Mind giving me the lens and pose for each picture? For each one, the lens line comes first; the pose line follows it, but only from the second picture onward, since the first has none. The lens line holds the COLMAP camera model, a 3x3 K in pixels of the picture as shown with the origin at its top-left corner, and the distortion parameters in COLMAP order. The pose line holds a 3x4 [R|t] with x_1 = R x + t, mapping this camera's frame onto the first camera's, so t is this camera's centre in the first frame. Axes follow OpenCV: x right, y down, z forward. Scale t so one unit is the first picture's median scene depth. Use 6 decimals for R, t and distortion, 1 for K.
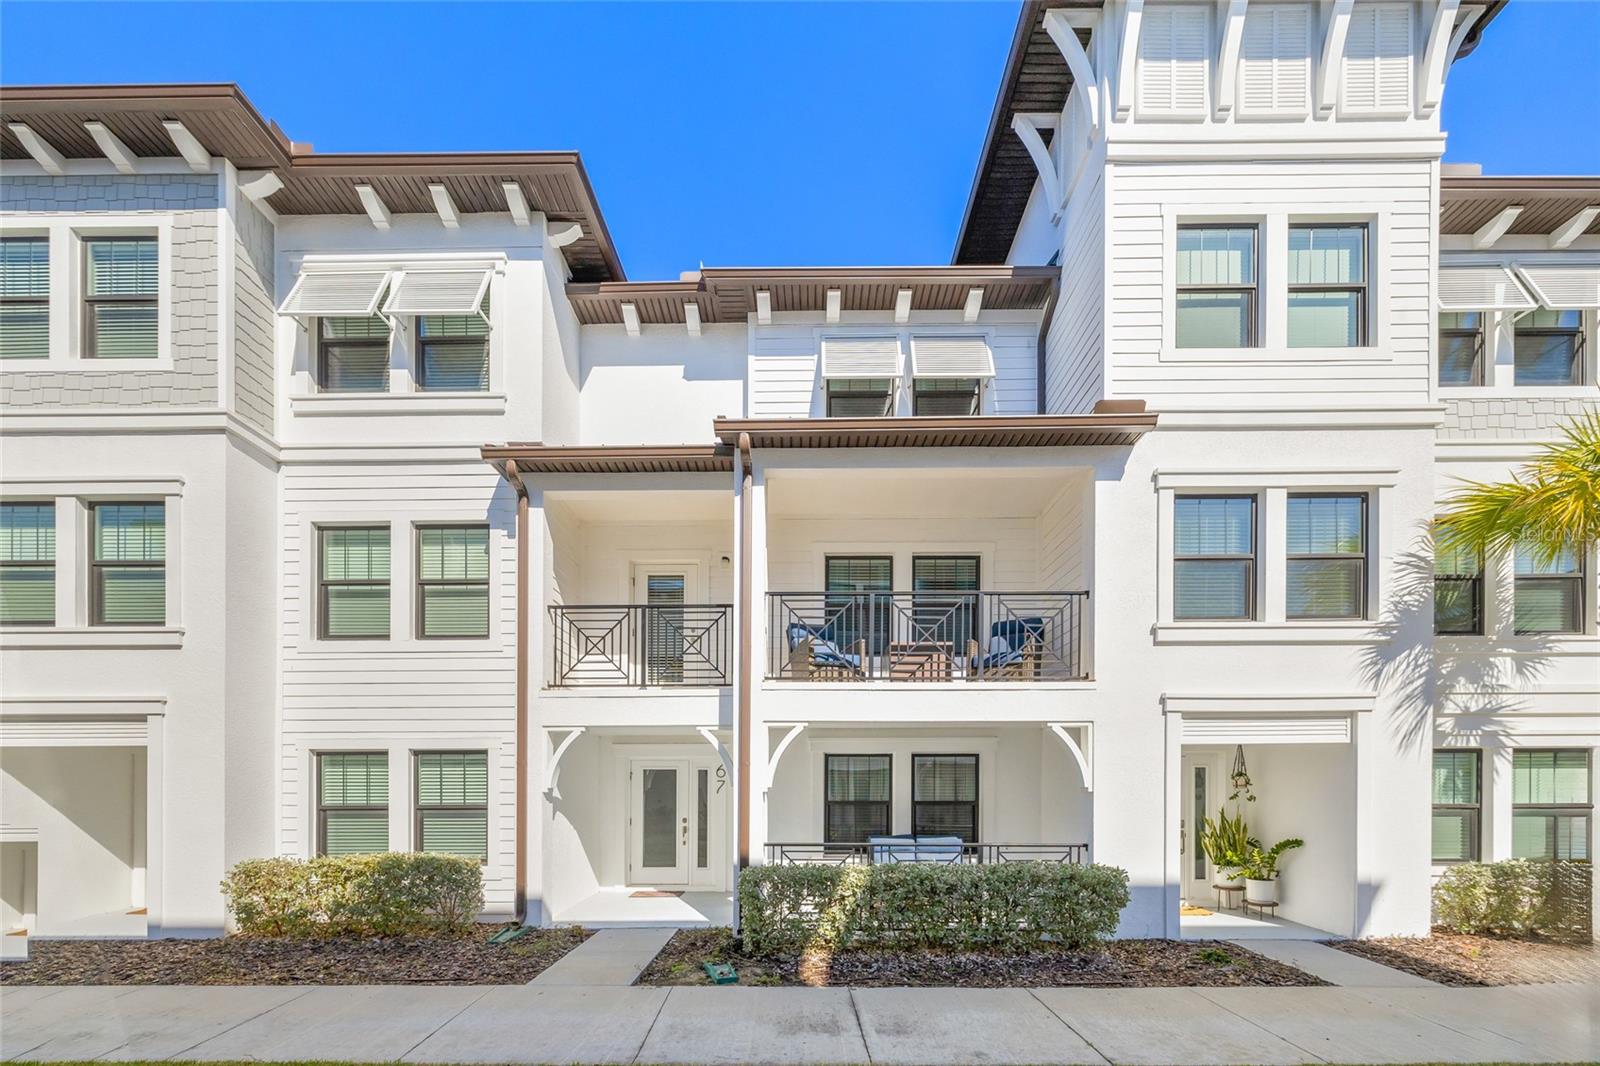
lens RADIAL K [[692.5, 0, 800.3], [0, 692.5, 791.1], [0, 0, 1]] dist [0.001848, 0.000515]
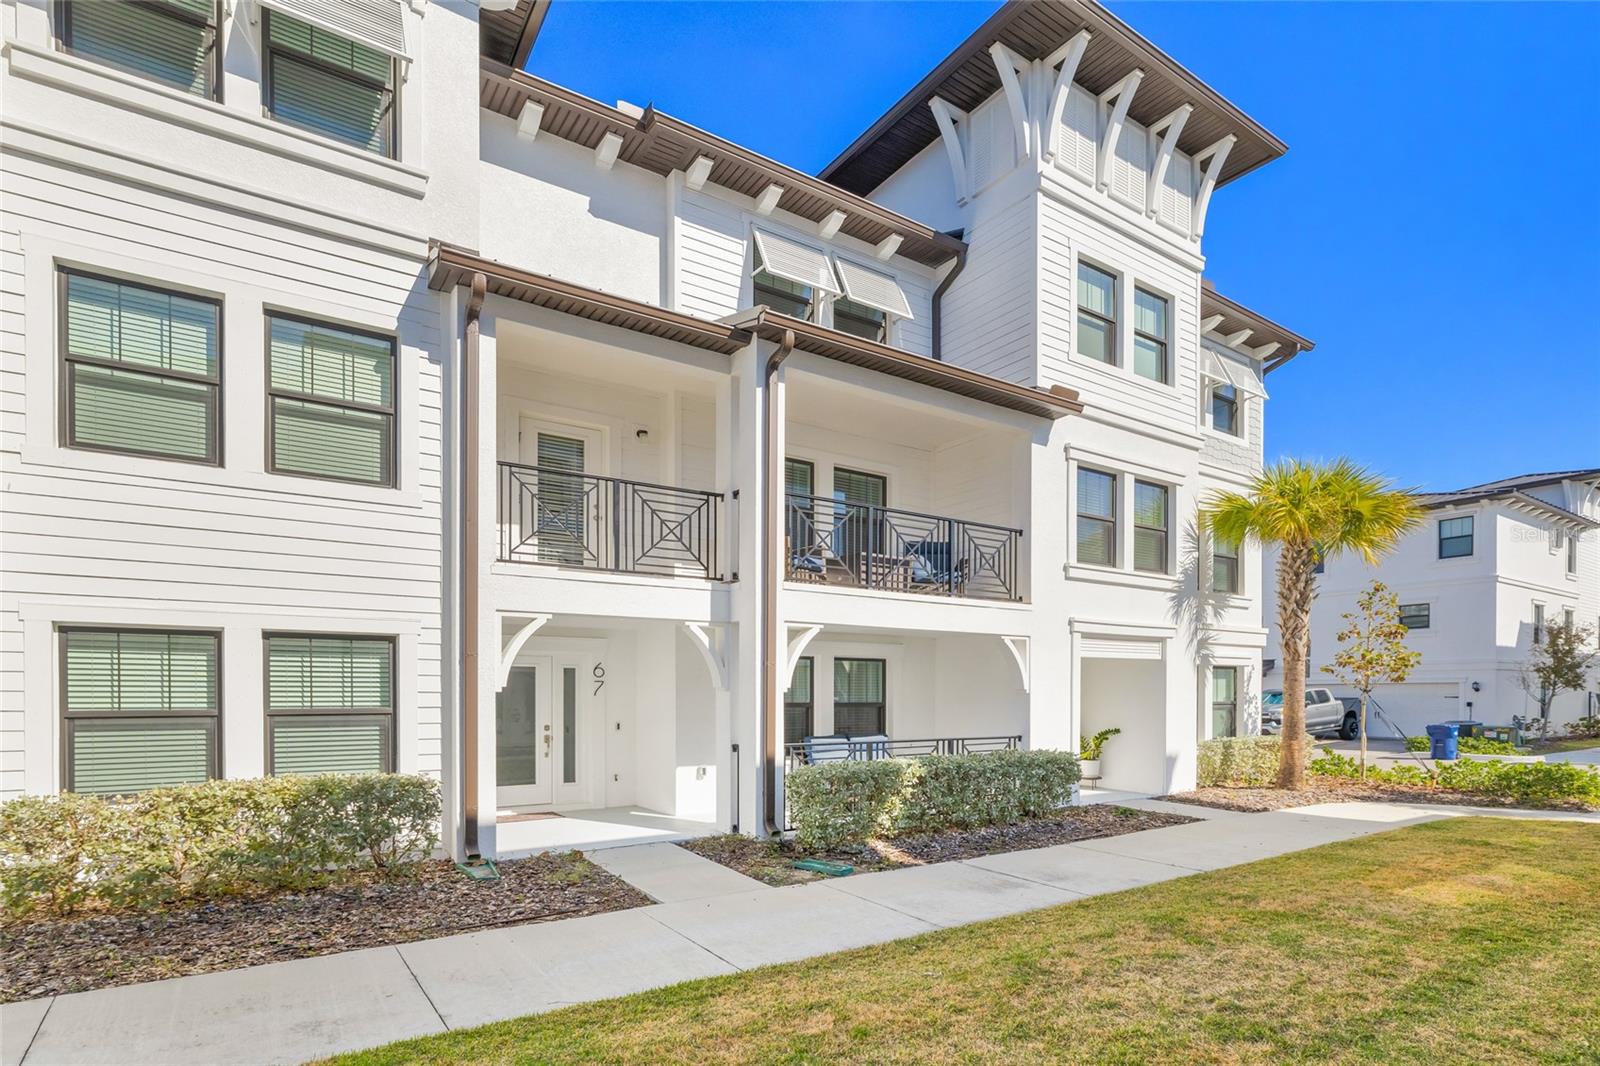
lens RADIAL K [[828.2, 0, 799.2], [0, 828.2, 701.0], [0, 0, 1]] dist [0.002586, 0.000372]
pose [[0.826021, -0.000938, 0.563639, -0.694492], [-0.000436, 0.999997, 0.002303, 0.011015], [-0.563640, -0.002148, 0.826018, 0.005646]]
